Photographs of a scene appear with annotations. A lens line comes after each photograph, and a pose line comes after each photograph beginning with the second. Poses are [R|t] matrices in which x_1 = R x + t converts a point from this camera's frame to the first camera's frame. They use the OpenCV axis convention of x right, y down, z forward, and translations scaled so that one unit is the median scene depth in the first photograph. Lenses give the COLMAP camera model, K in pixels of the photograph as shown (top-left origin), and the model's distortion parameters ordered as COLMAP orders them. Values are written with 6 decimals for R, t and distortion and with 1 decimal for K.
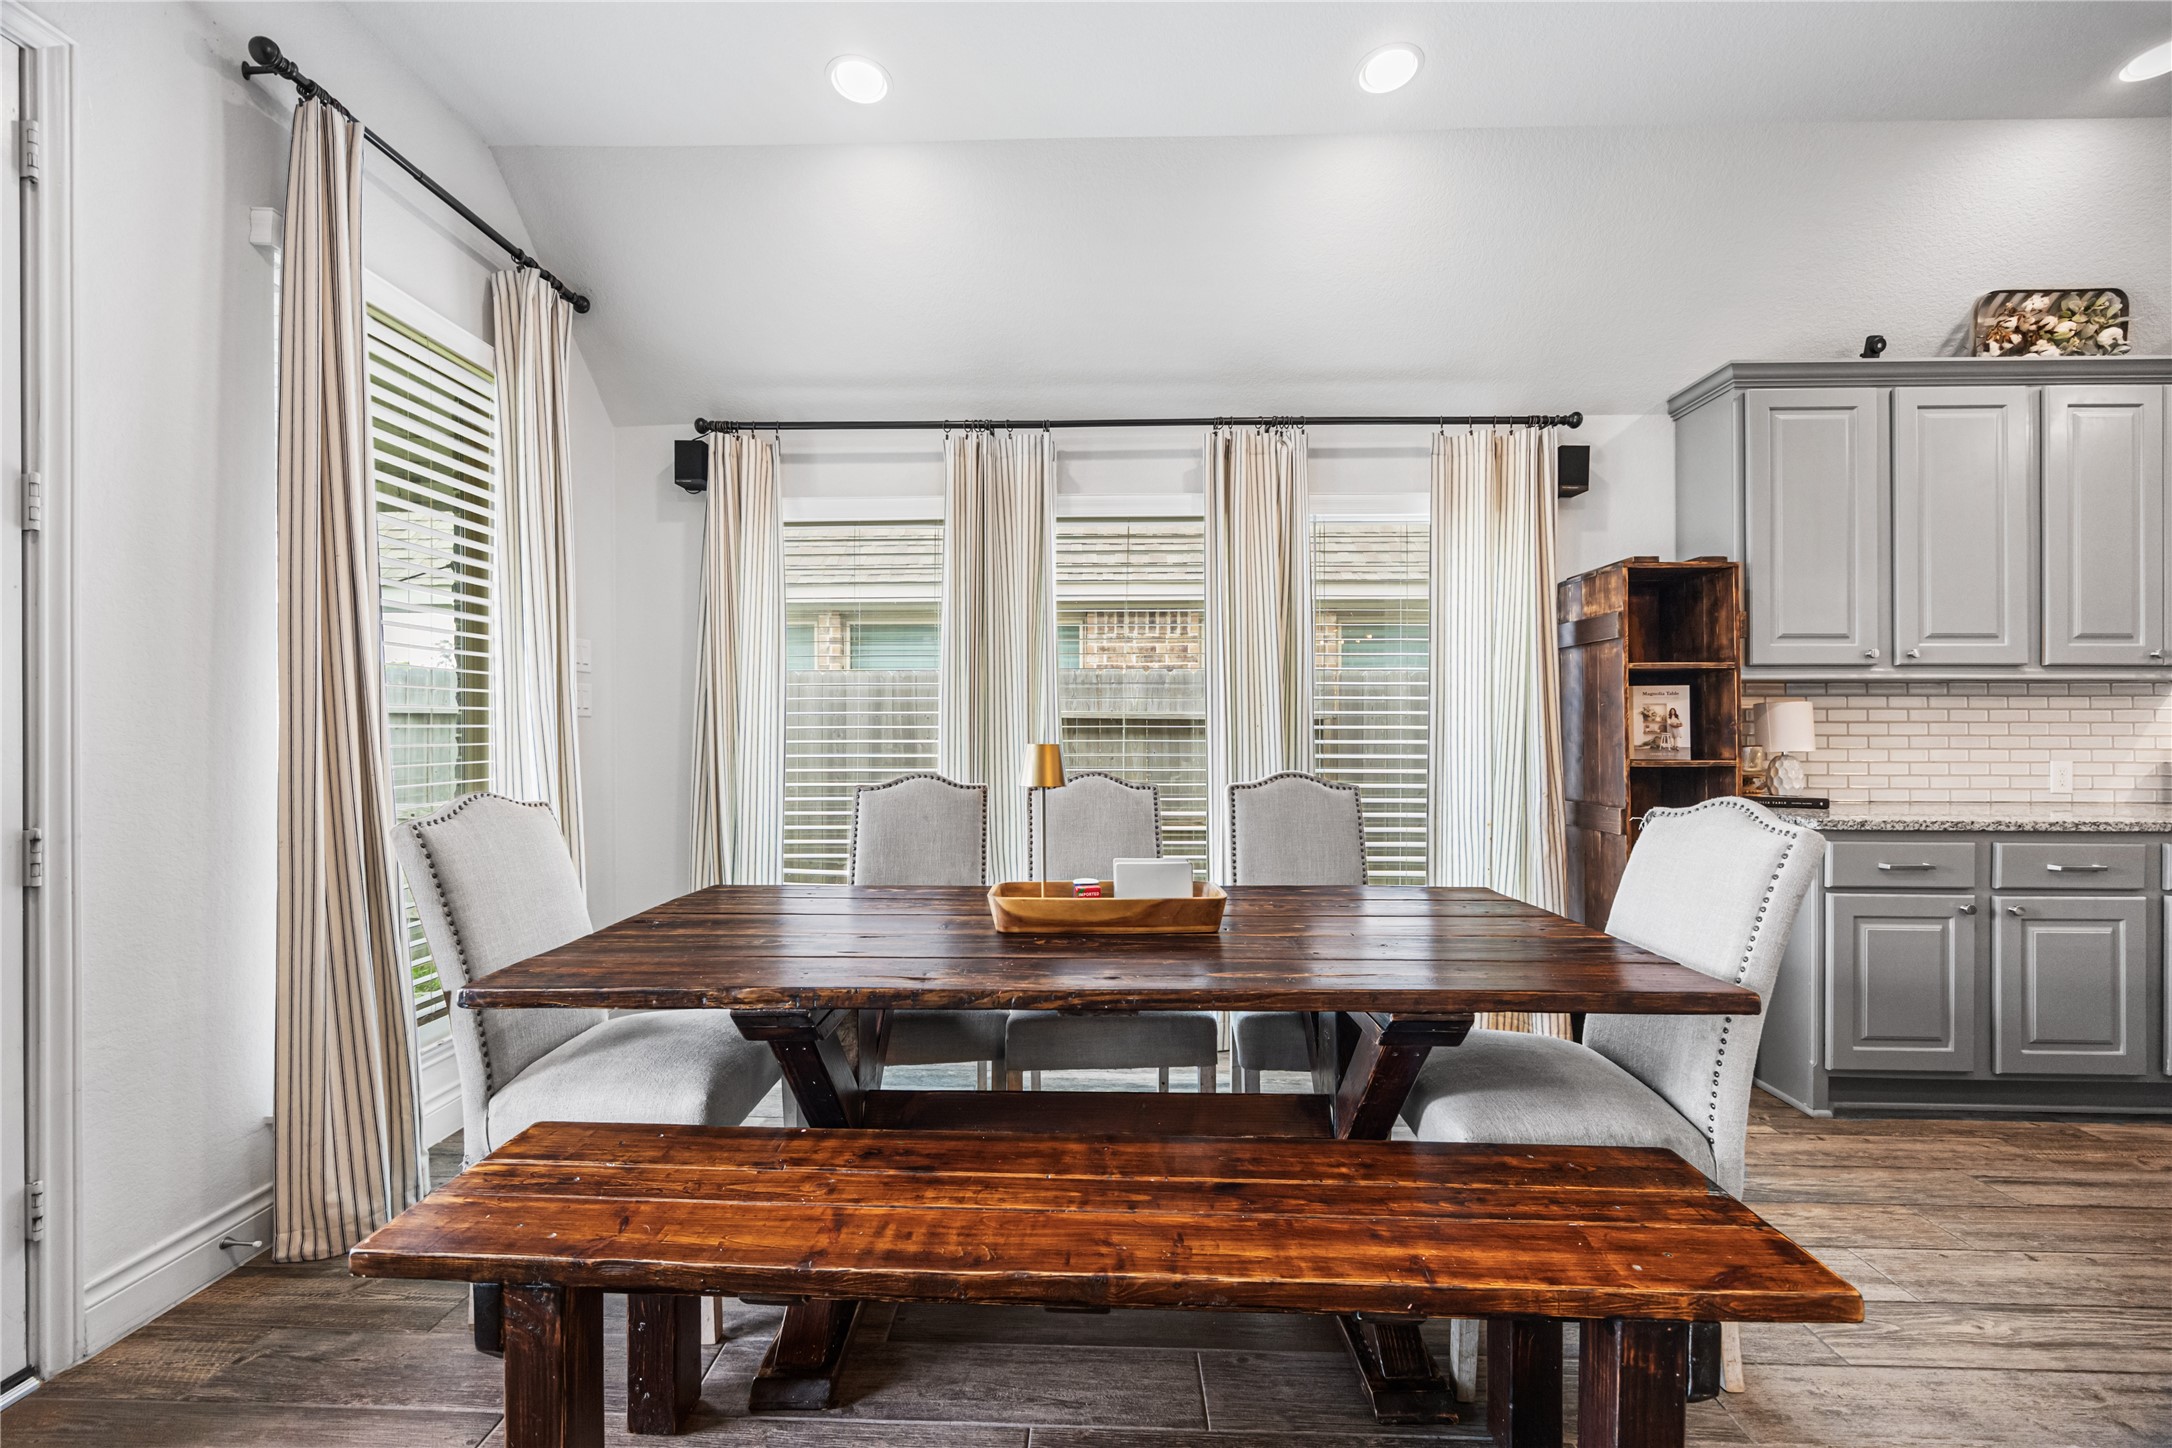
lens RADIAL K [[821.8, 0, 1081.2], [0, 821.8, 726.7], [0, 0, 1]] dist [-0.001817, -0.000485]
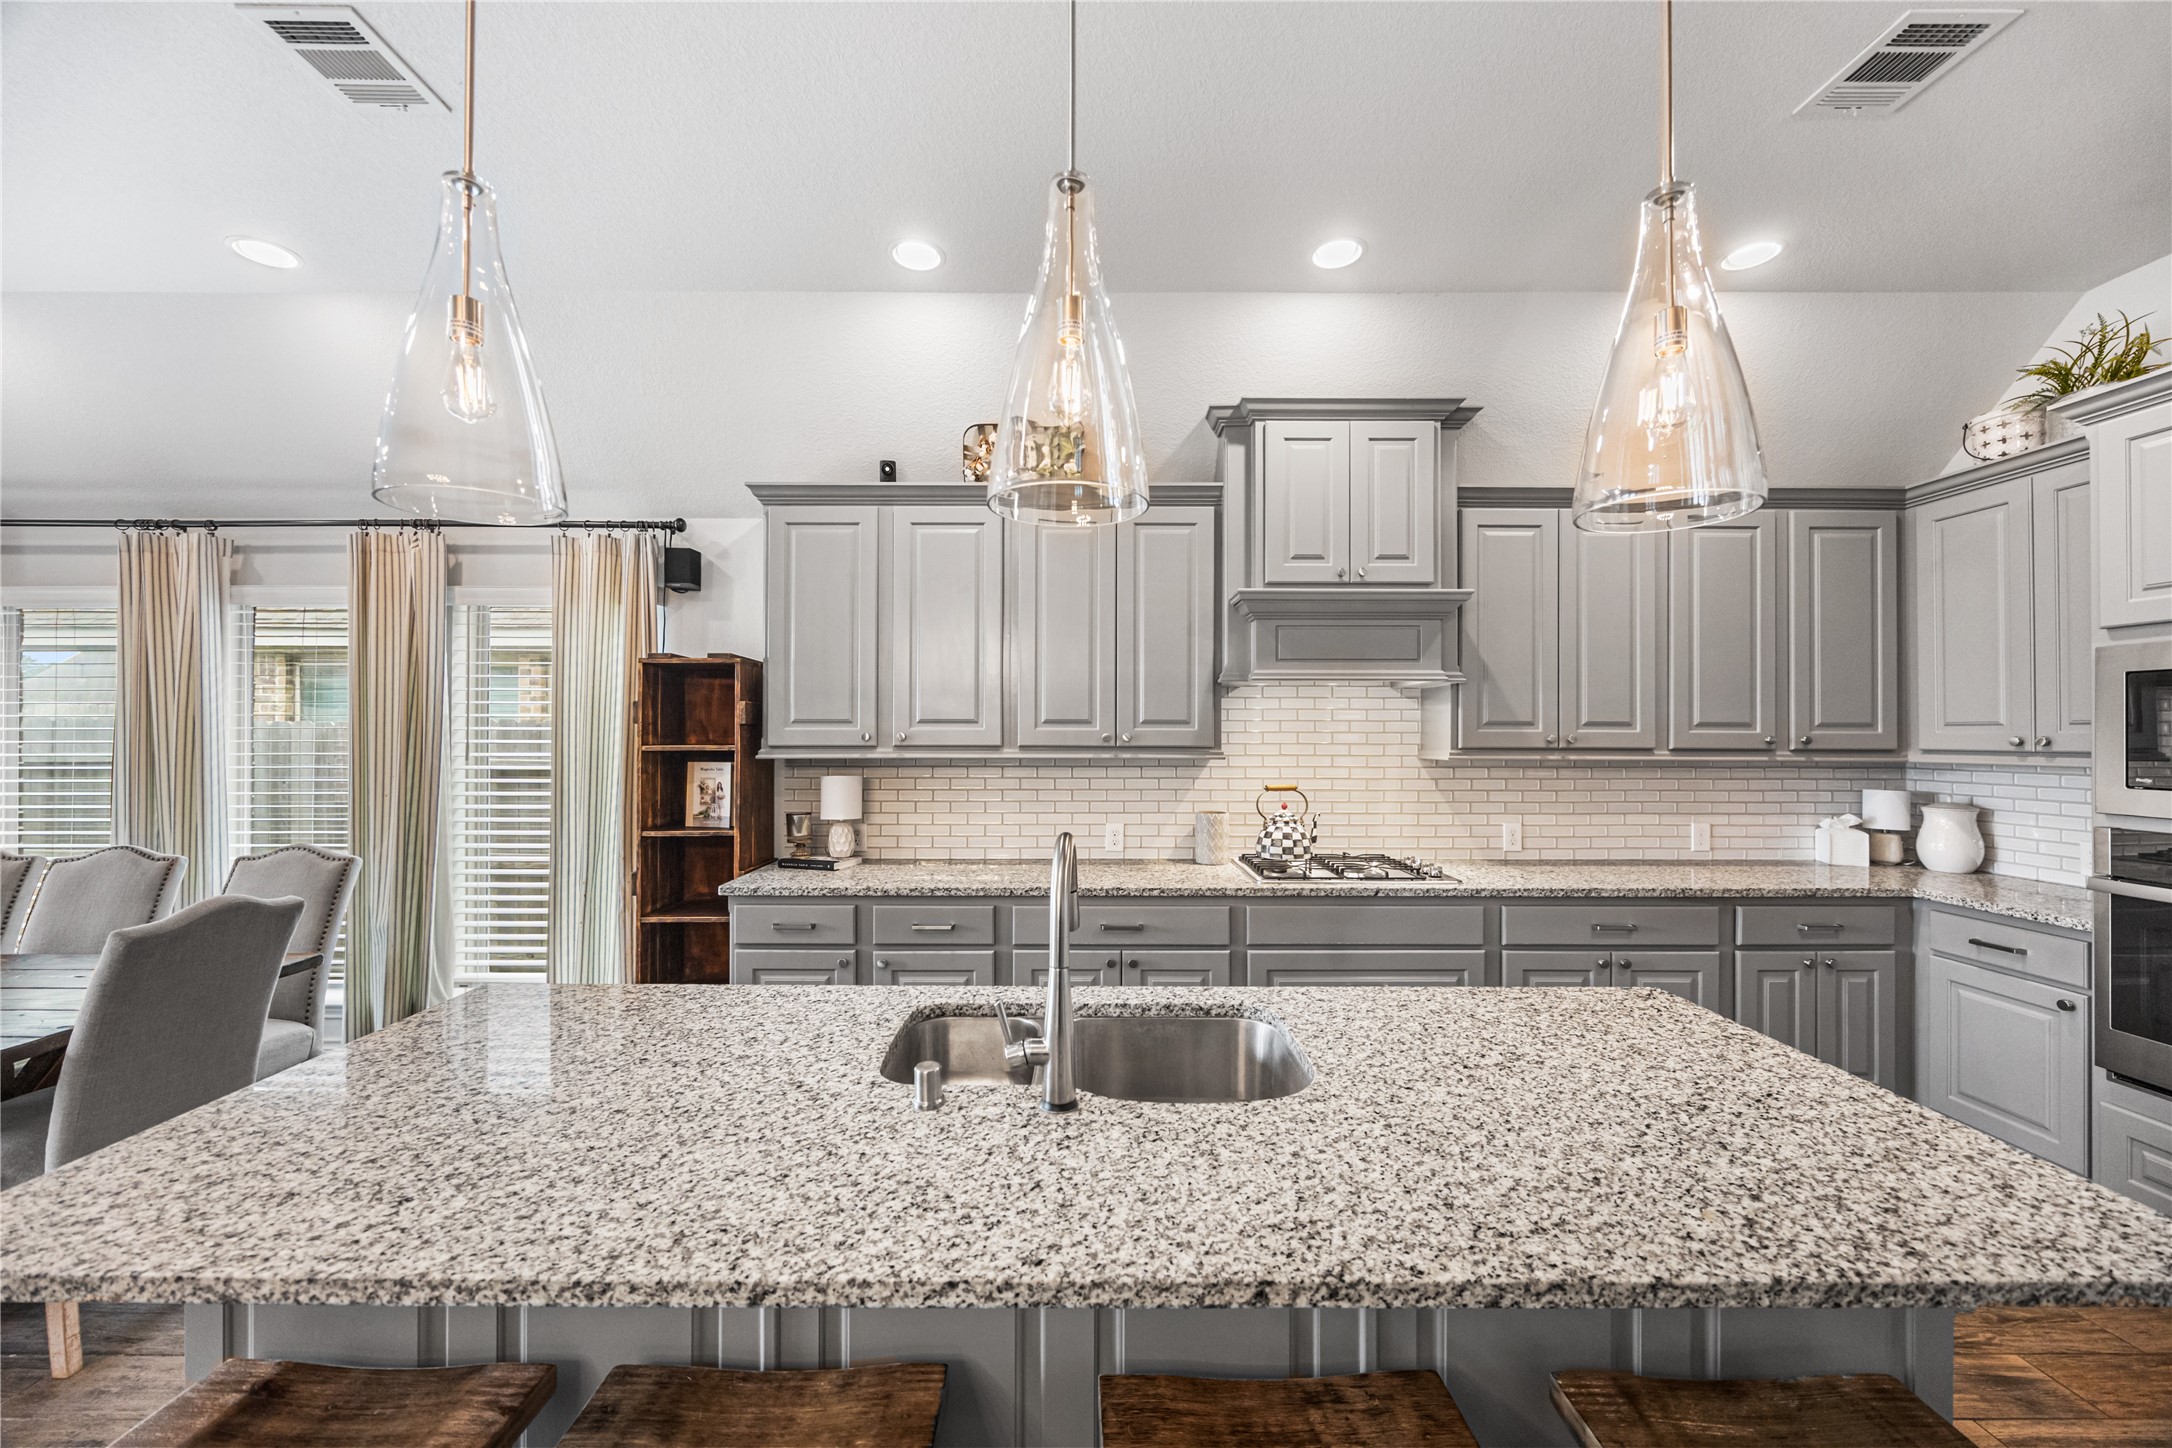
lens RADIAL K [[821.8, 0, 1083.8], [0, 821.8, 729.6], [0, 0, 1]] dist [-0.001817, -0.000485]
pose [[0.999259, -0.000576, 0.038491, 1.194832], [0.000766, 0.999988, -0.004917, -0.090716], [-0.038487, 0.004942, 0.999247, -0.165420]]
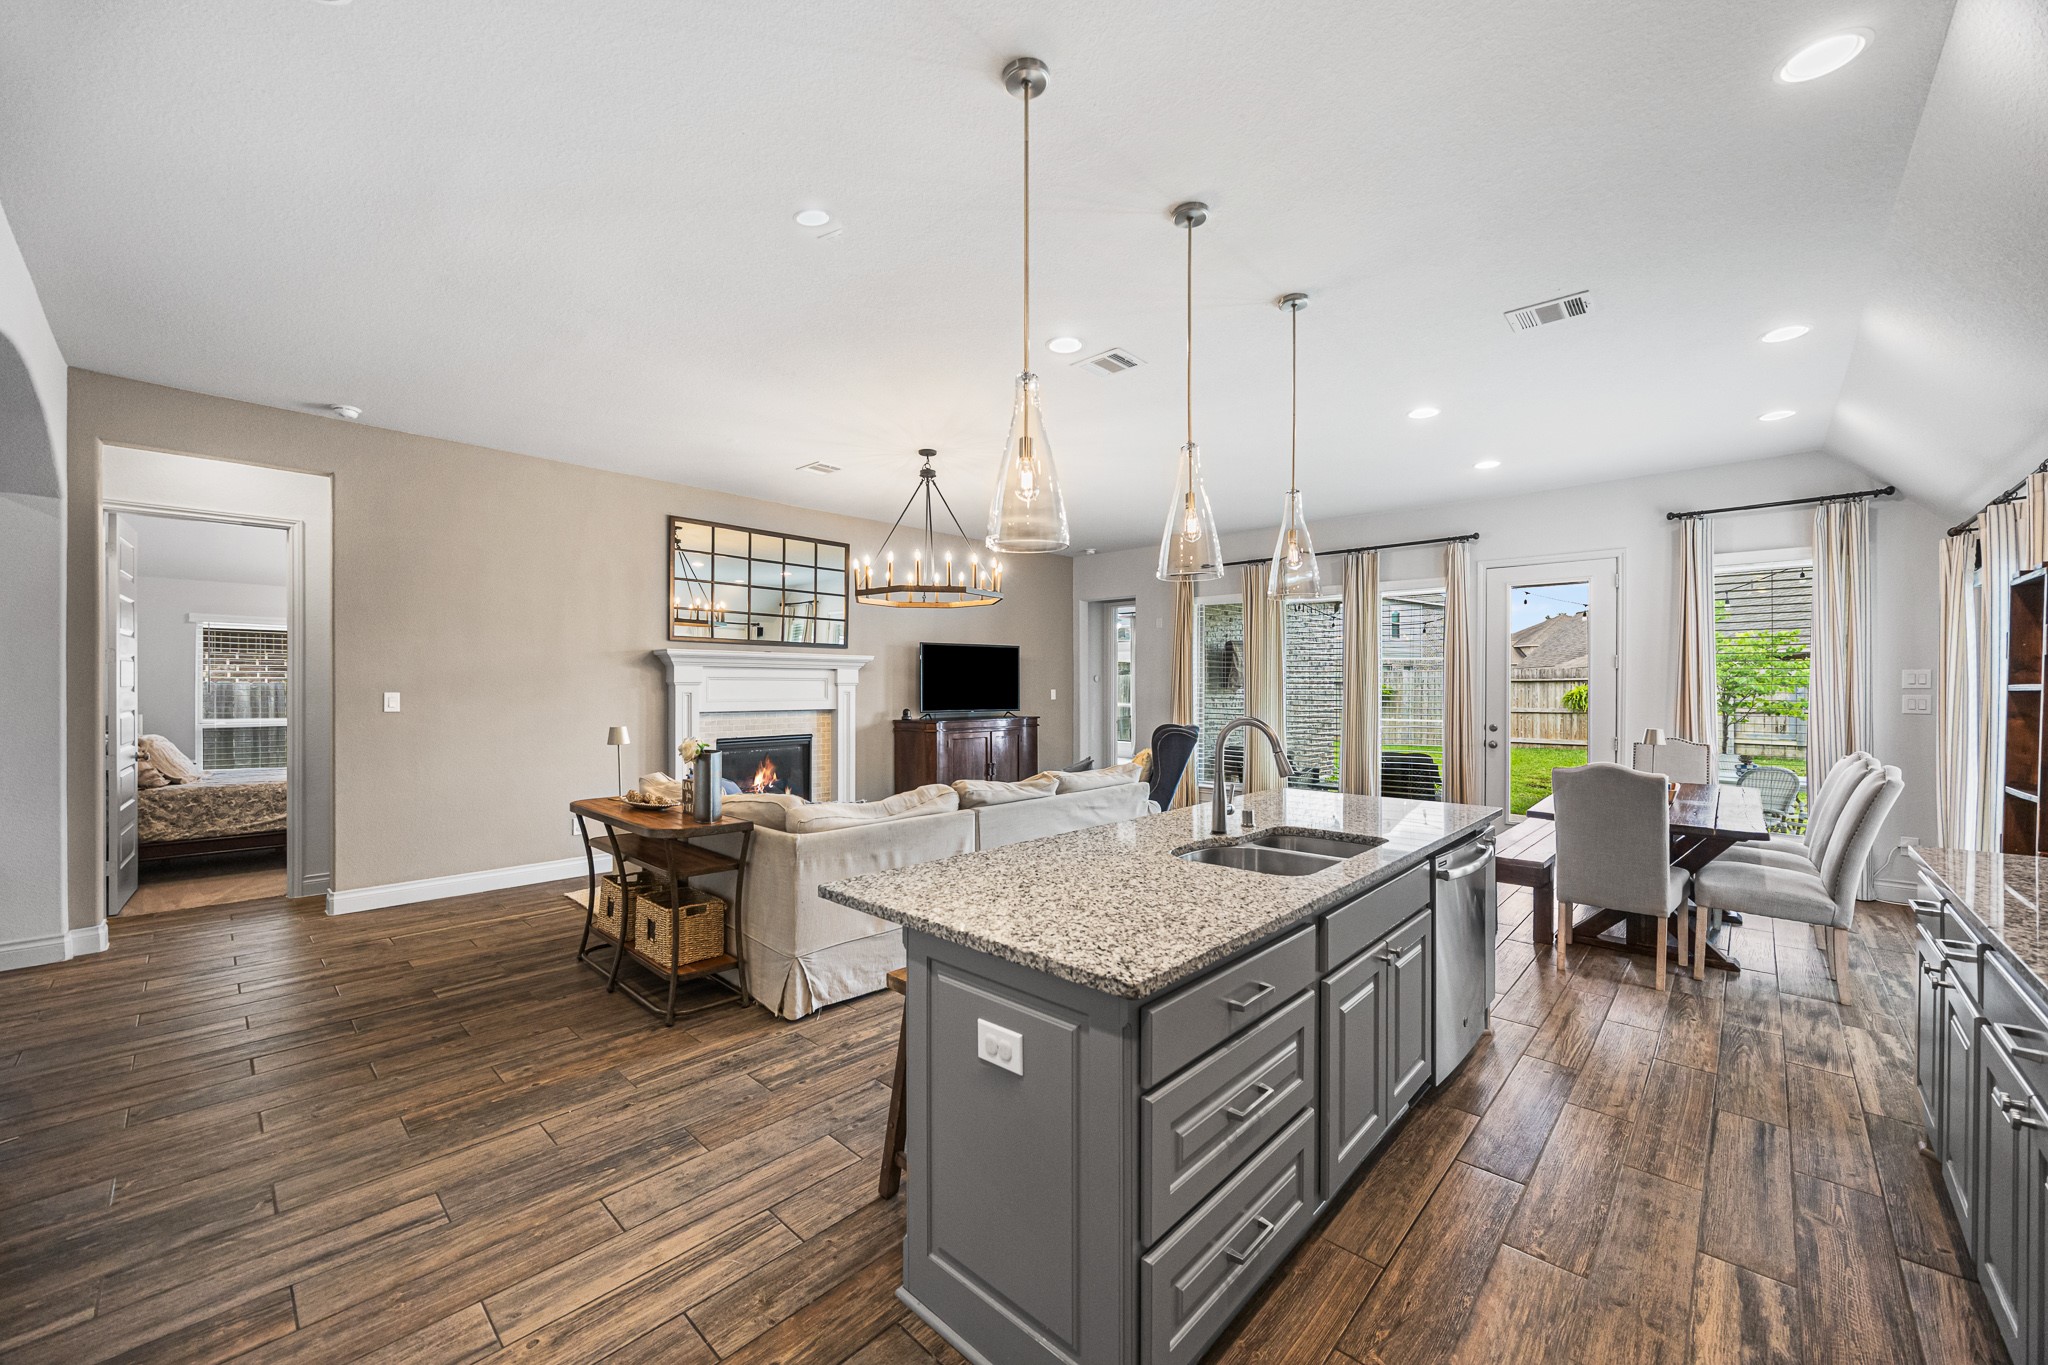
lens RADIAL K [[774.9, 0, 1020.4], [0, 774.9, 684.8], [0, 0, 1]] dist [-0.001817, -0.000485]
pose [[-0.660344, -0.005059, -0.750946, 2.049862], [-0.005827, 0.999982, -0.001613, -0.067838], [0.750941, 0.003310, -0.660361, 0.704332]]
